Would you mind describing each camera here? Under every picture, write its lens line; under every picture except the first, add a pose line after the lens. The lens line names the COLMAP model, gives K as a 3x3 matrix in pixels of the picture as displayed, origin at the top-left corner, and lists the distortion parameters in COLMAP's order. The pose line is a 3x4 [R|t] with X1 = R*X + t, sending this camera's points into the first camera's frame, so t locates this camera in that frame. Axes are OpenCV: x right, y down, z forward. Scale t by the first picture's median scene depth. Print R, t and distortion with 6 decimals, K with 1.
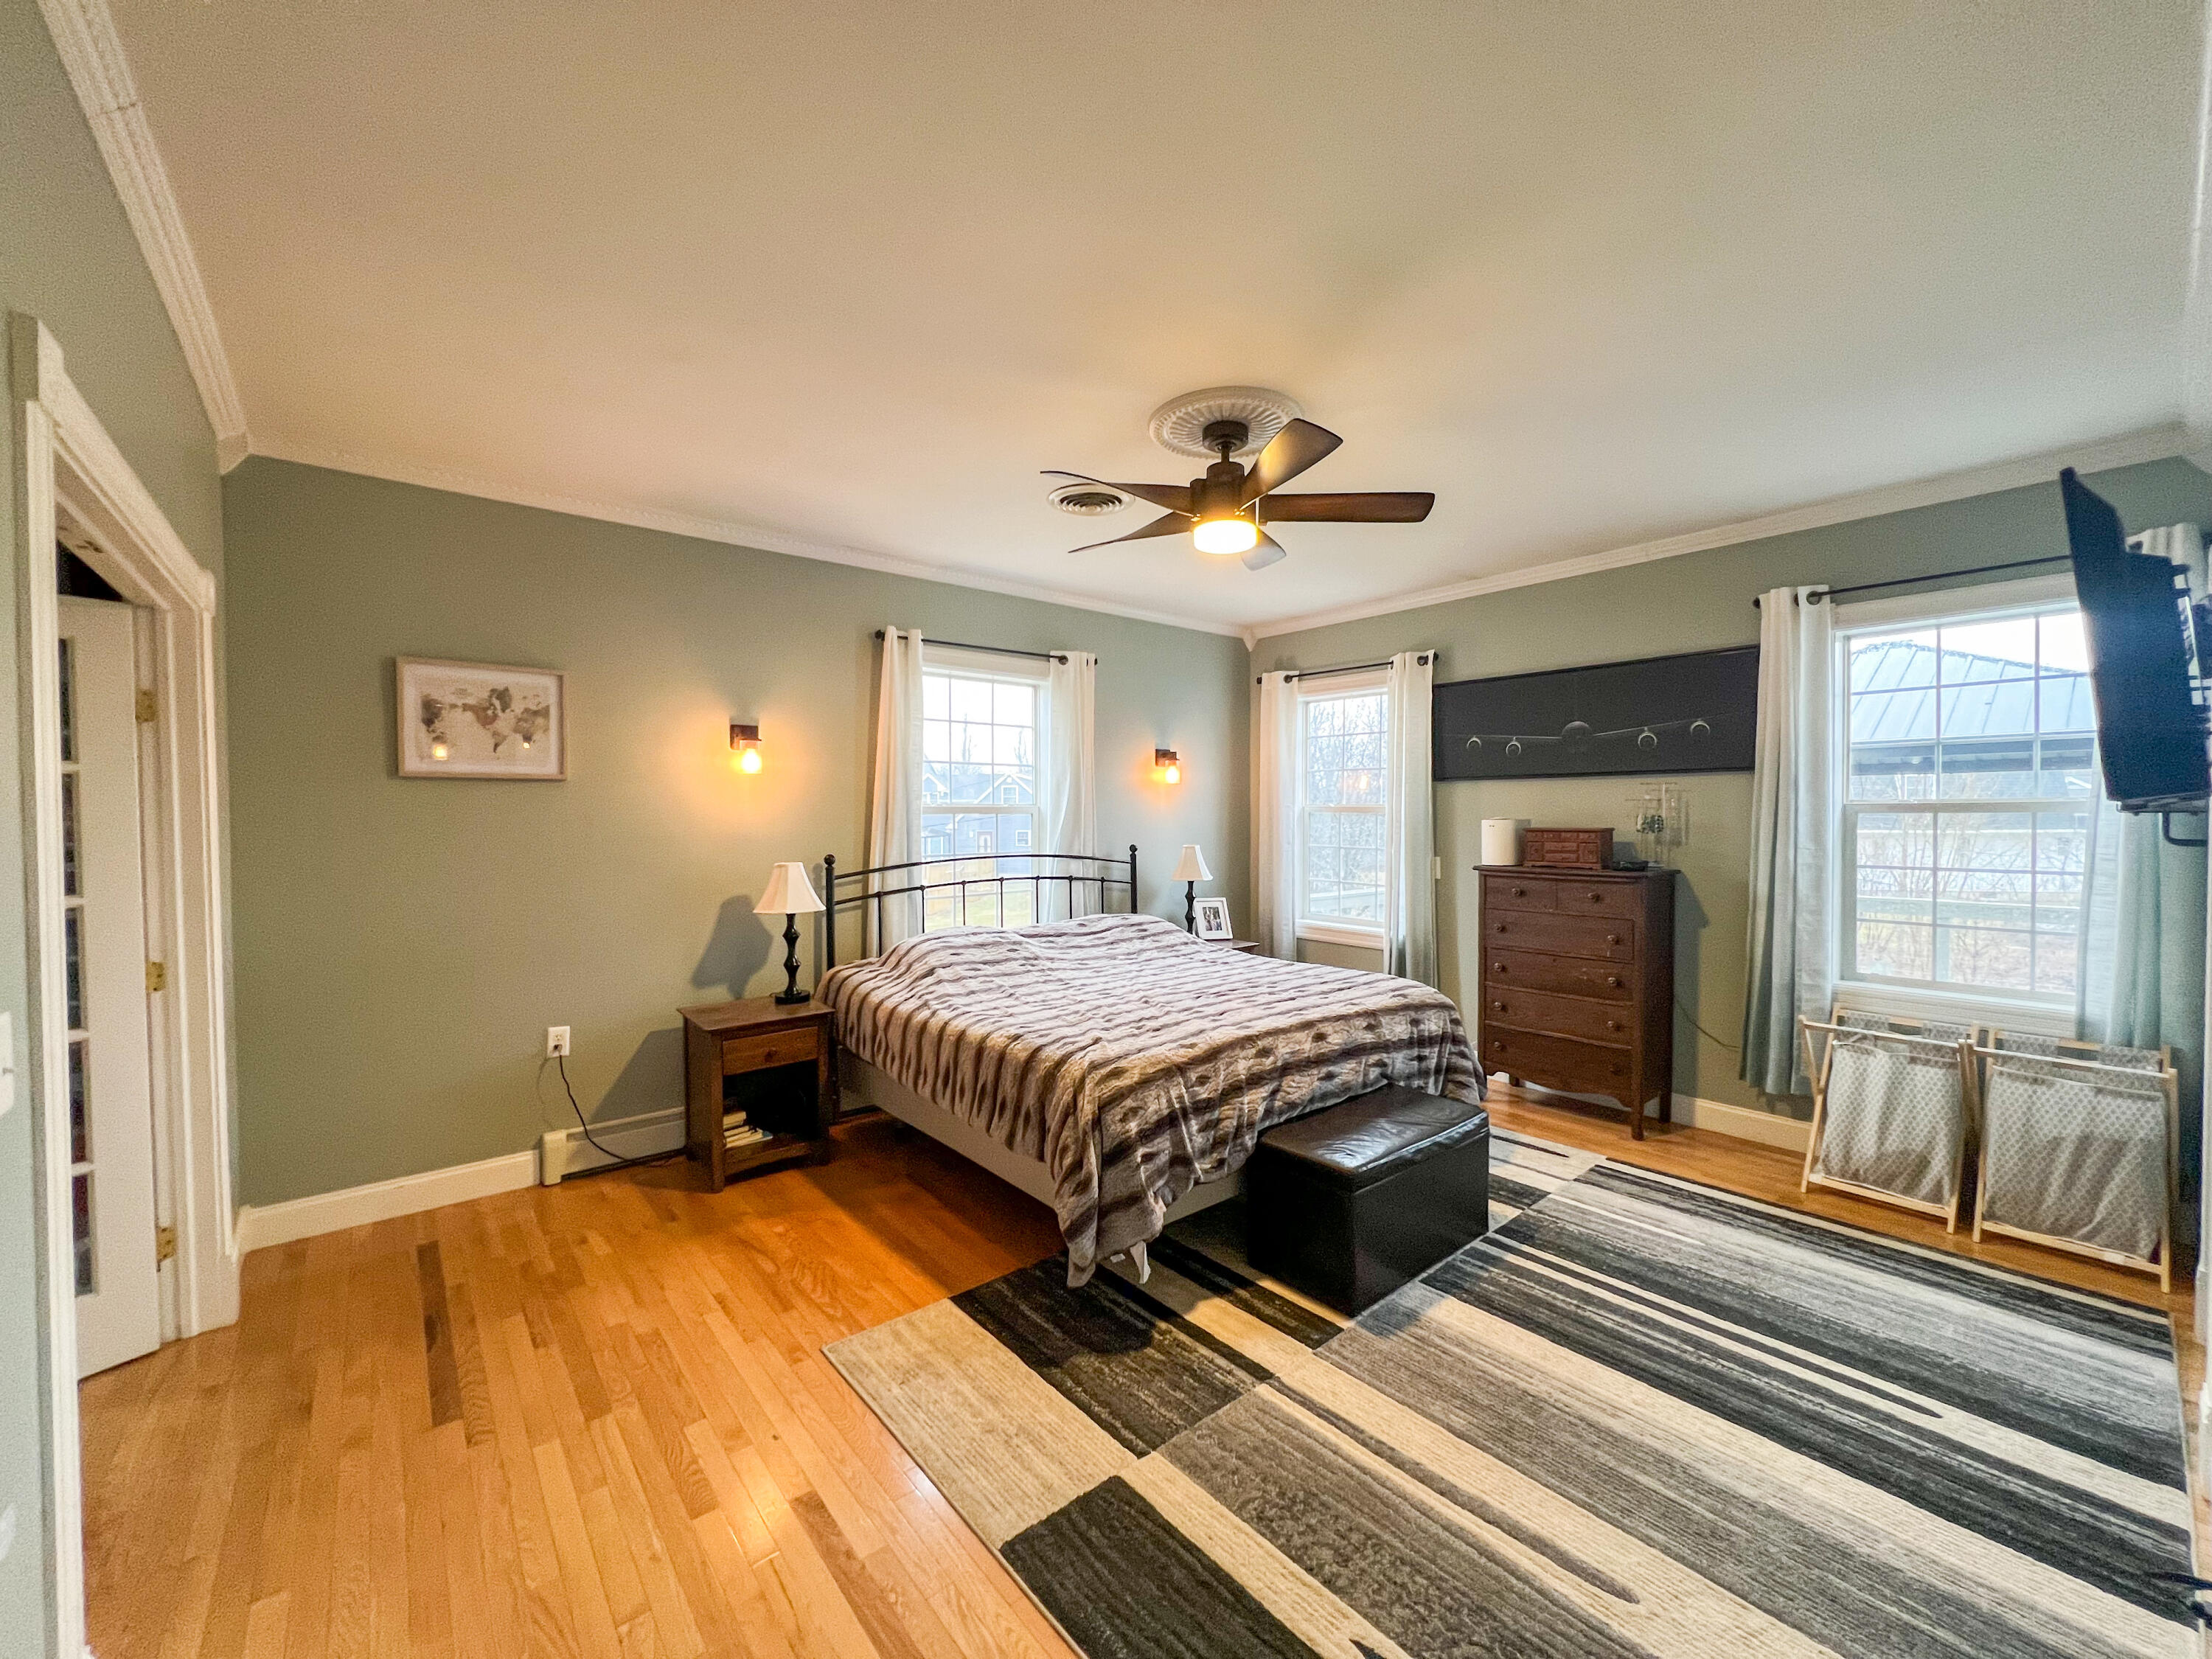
lens RADIAL K [[882.5, 0, 1110.3], [0, 882.5, 824.1], [0, 0, 1]] dist [-0.002300, 0.000318]
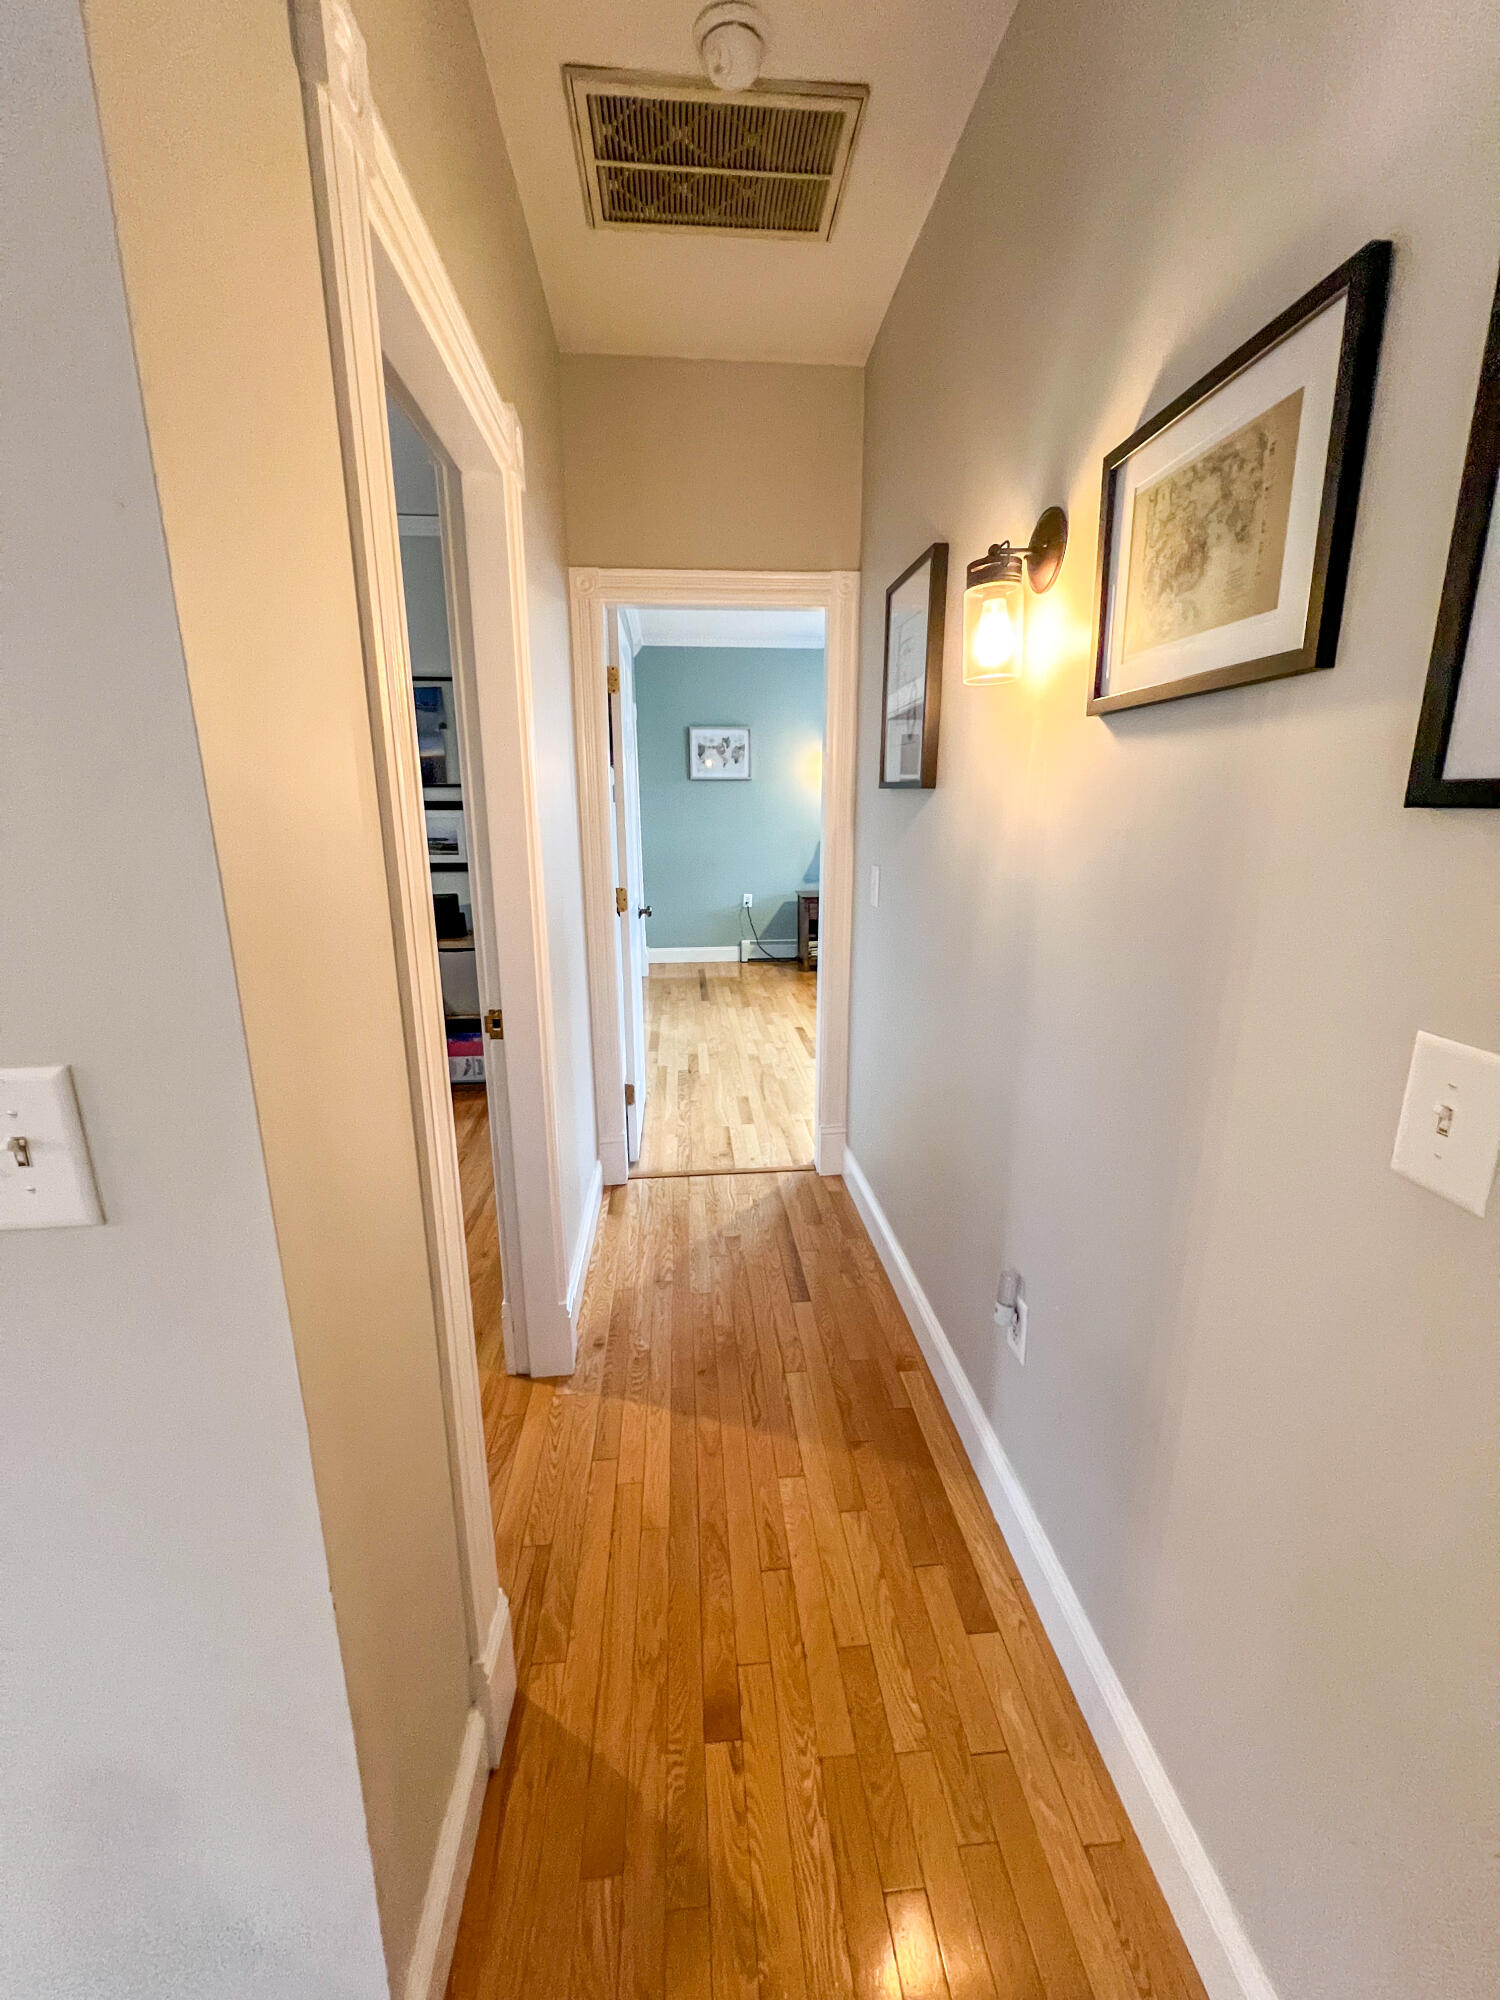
lens RADIAL K [[797.9, 0, 754.6], [0, 797.9, 1003.2], [0, 0, 1]] dist [-0.002300, 0.000318]
pose [[0.824410, 0.132879, -0.550175, 0.550624], [-0.007672, 0.974585, 0.223886, 0.047078], [0.565942, -0.180353, 0.804477, -0.682275]]
